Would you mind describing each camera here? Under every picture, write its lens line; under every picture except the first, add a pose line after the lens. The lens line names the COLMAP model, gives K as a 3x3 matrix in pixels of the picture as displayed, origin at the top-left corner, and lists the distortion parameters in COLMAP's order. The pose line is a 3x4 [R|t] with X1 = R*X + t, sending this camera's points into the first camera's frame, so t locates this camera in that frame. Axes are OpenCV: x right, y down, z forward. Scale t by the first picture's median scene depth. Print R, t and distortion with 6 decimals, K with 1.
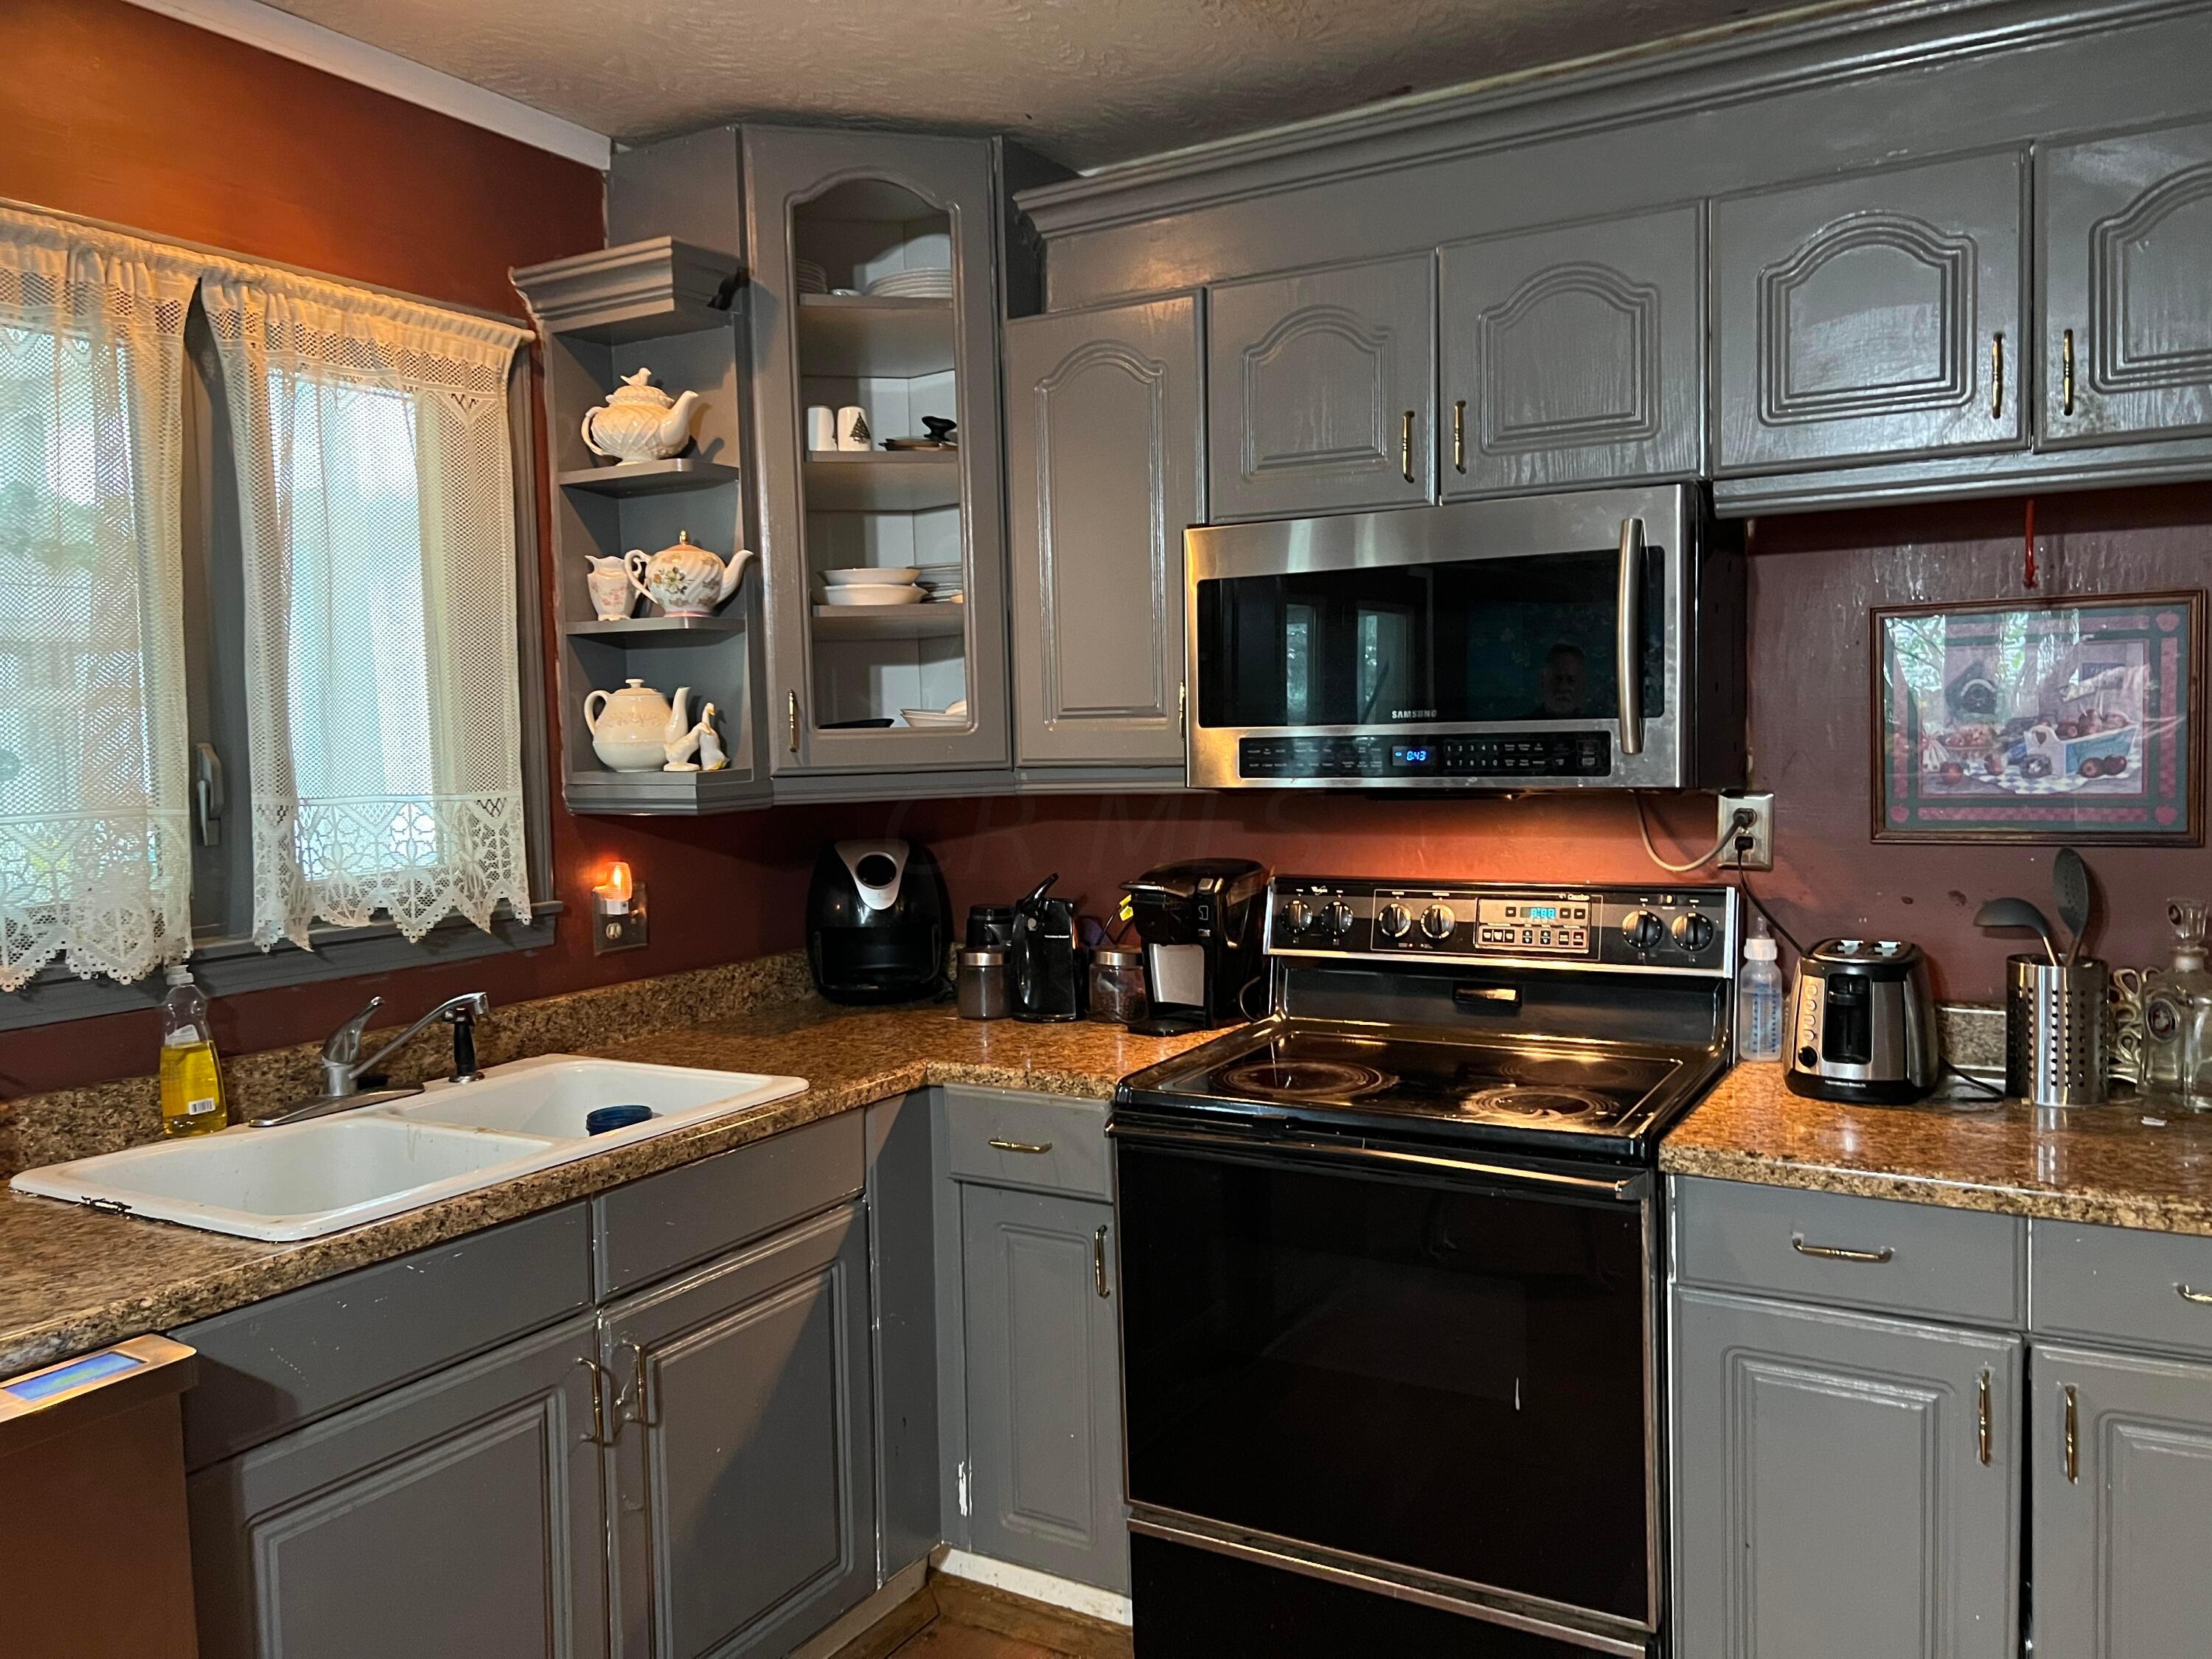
lens RADIAL K [[1684.8, 0, 1095.7], [0, 1684.8, 827.7], [0, 0, 1]] dist [0.045111, -0.039381]
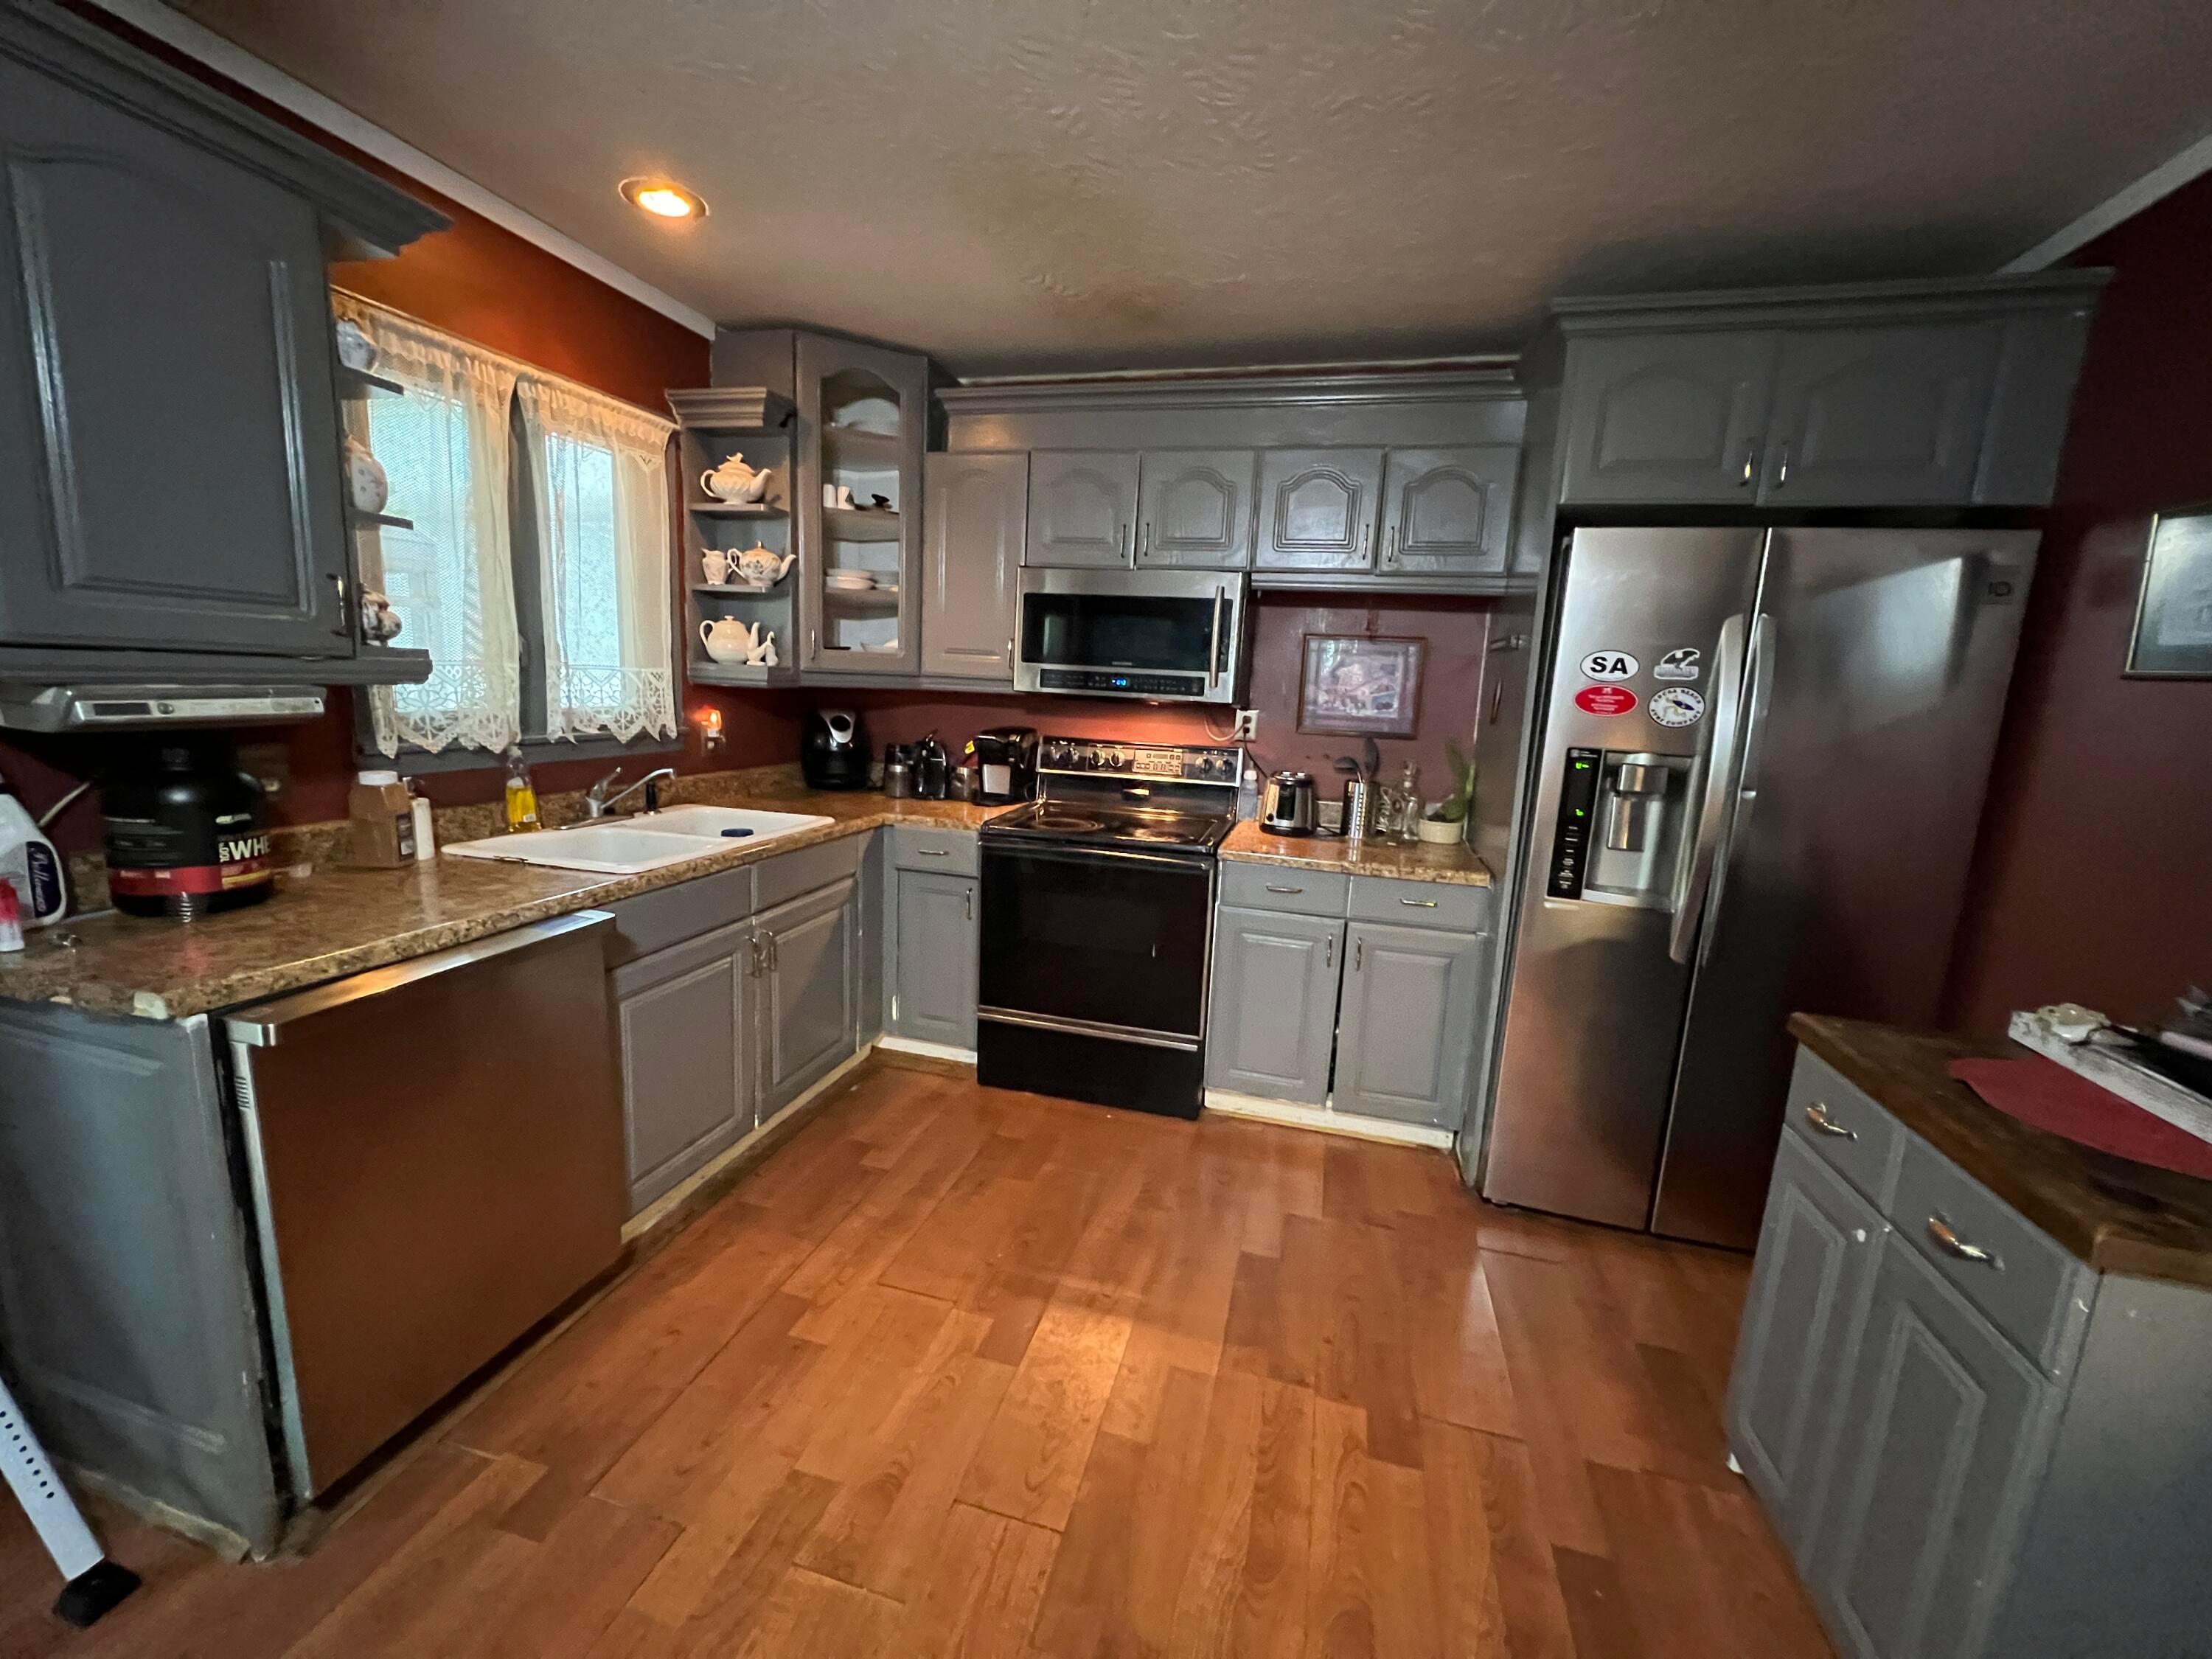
lens RADIAL K [[885.0, 0, 1105.9], [0, 885.0, 835.3], [0, 0, 1]] dist [-0.000150, 0.000153]
pose [[0.961120, 0.022748, 0.275192, -0.149120], [-0.055865, 0.992011, 0.113111, 0.027098], [-0.270420, -0.124087, 0.954712, -0.148789]]
